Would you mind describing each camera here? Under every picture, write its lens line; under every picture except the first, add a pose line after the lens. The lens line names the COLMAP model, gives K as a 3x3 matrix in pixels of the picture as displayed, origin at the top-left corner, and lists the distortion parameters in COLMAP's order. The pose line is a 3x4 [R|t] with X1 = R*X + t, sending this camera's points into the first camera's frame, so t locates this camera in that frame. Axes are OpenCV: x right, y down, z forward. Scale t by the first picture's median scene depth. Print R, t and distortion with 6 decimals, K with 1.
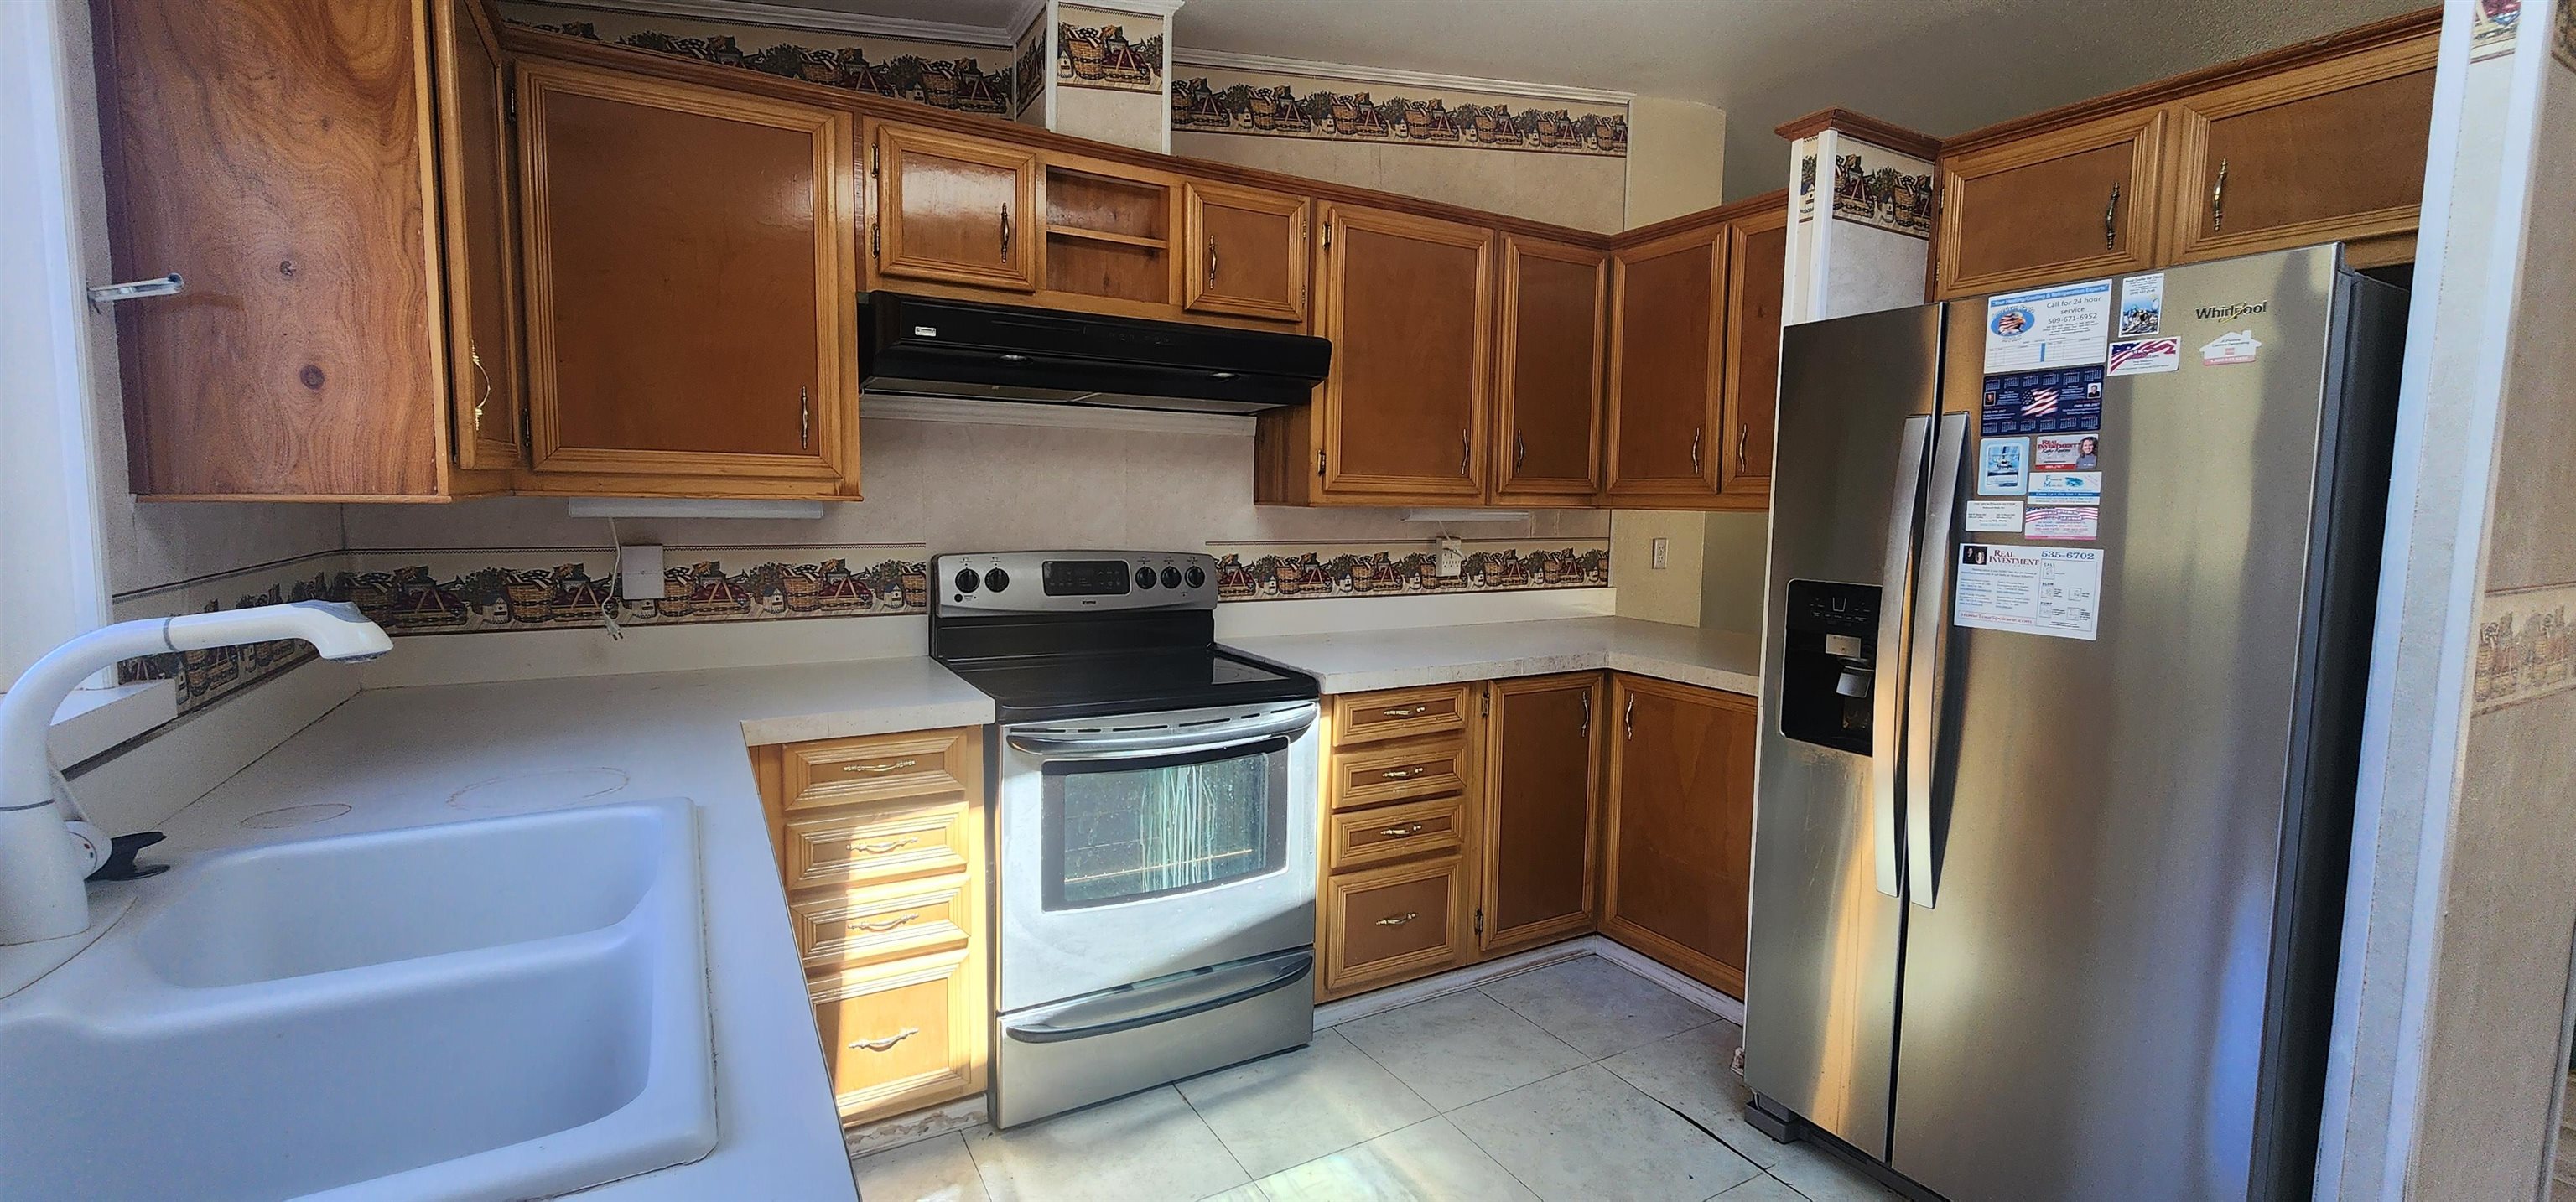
lens RADIAL K [[1057.4, 0, 1291.4], [0, 1057.4, 591.2], [0, 0, 1]] dist [-0.001252, 0.000447]
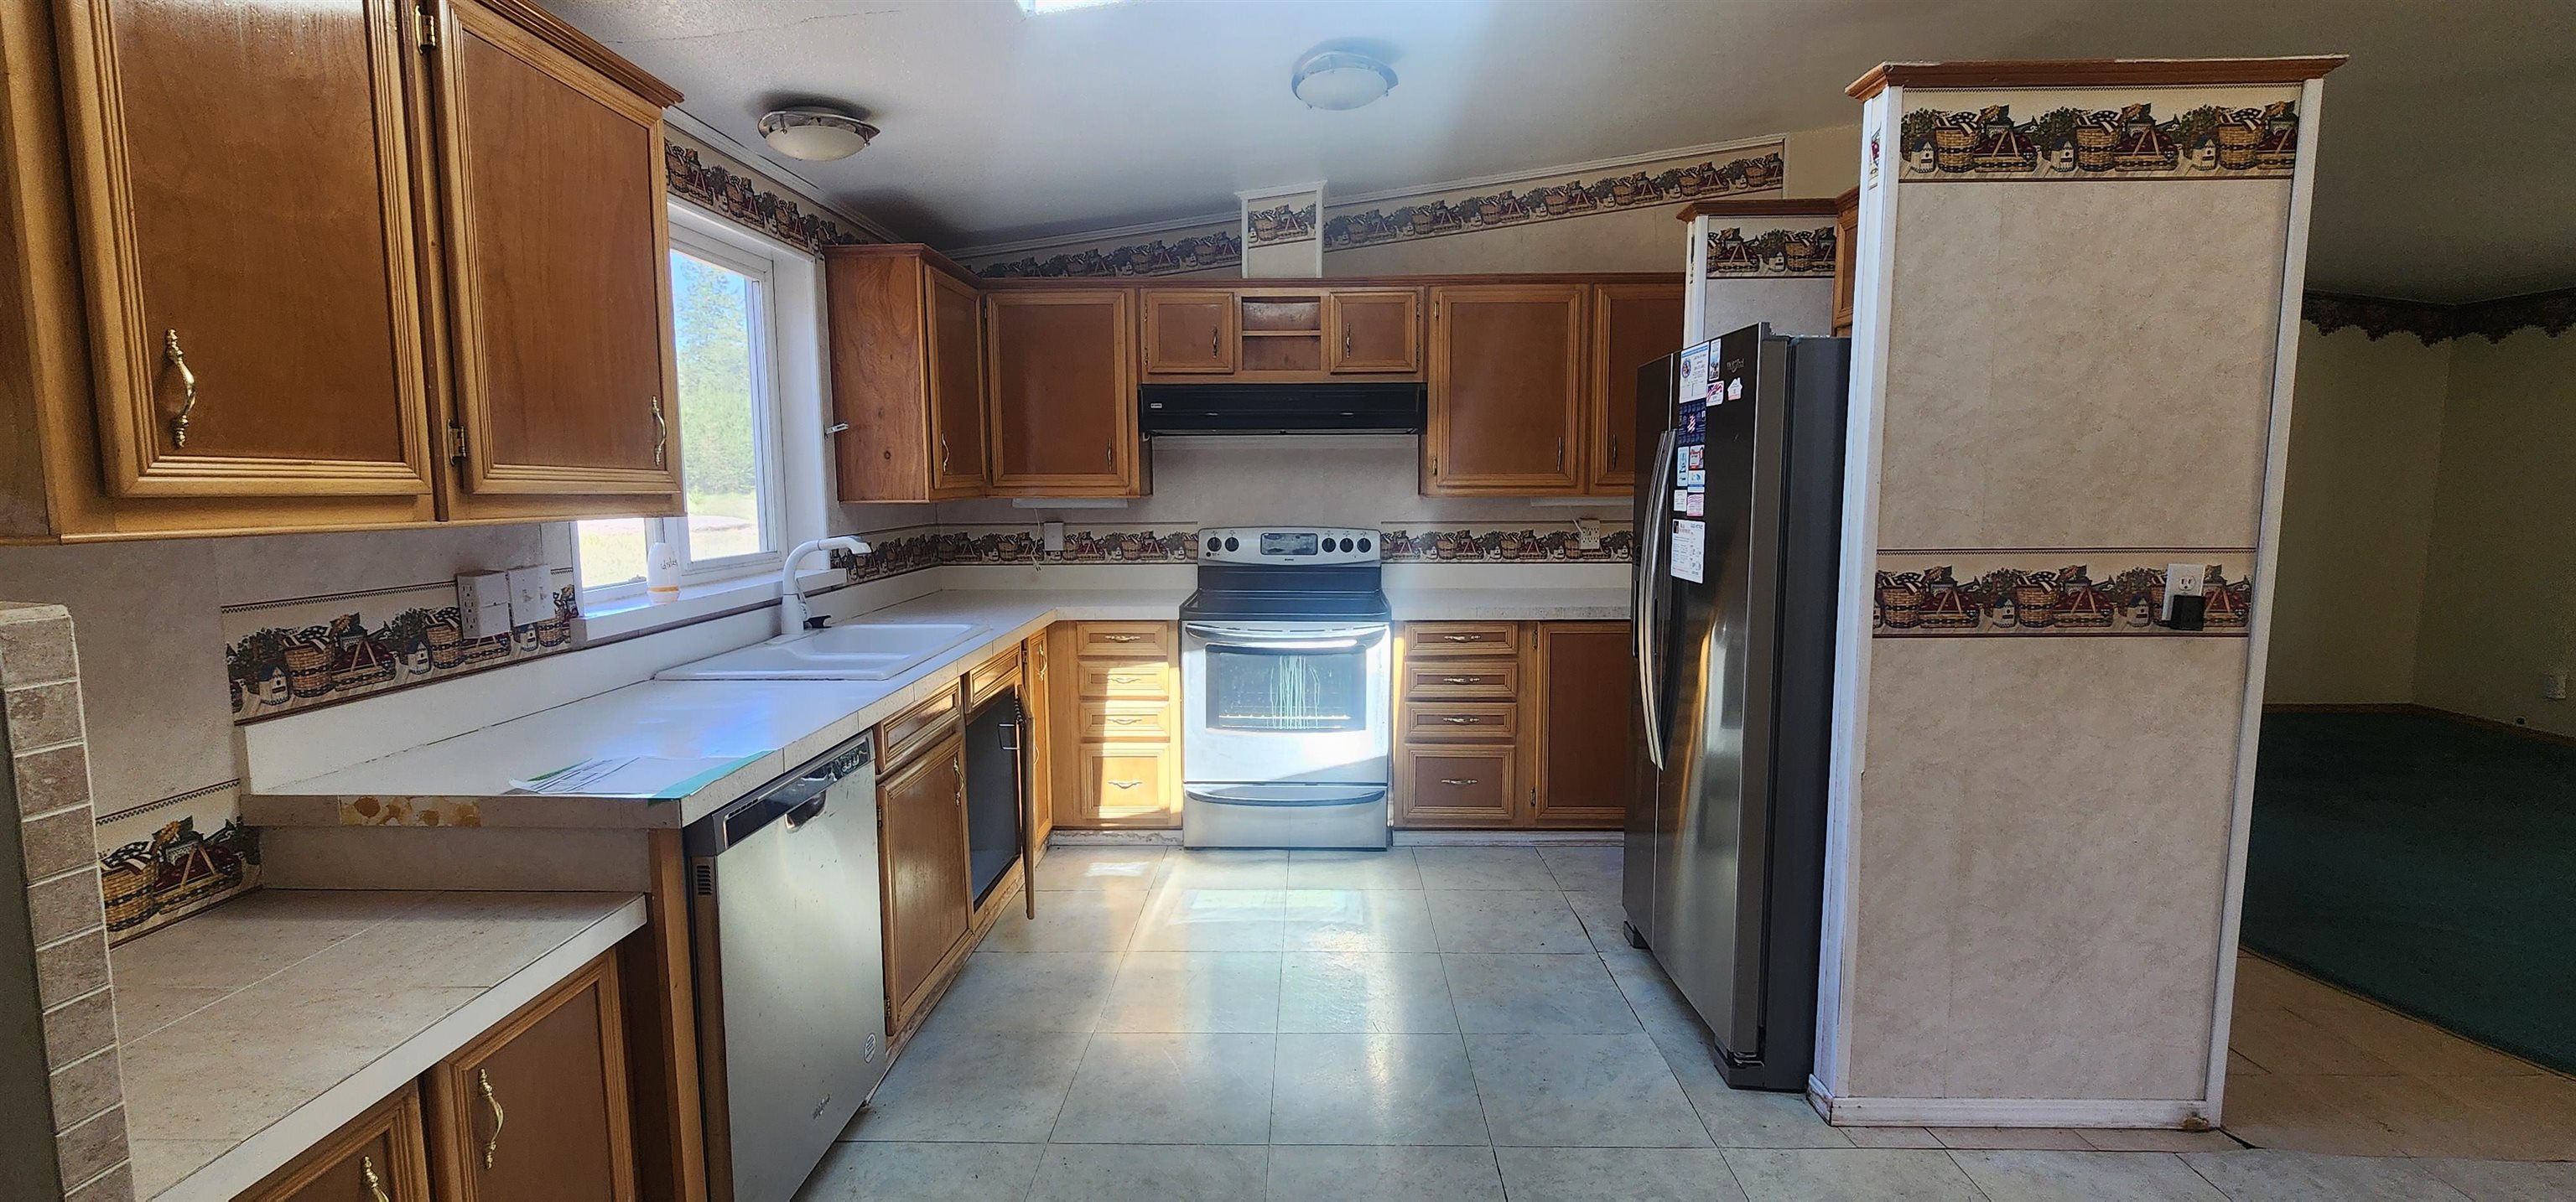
lens RADIAL K [[1057.4, 0, 1295.6], [0, 1057.4, 591.4], [0, 0, 1]] dist [-0.001252, 0.000447]
pose [[0.857311, 0.033208, -0.513727, 0.721500], [-0.026728, 0.999443, 0.020002, 0.029840], [0.514105, -0.003417, 0.857721, -0.401430]]
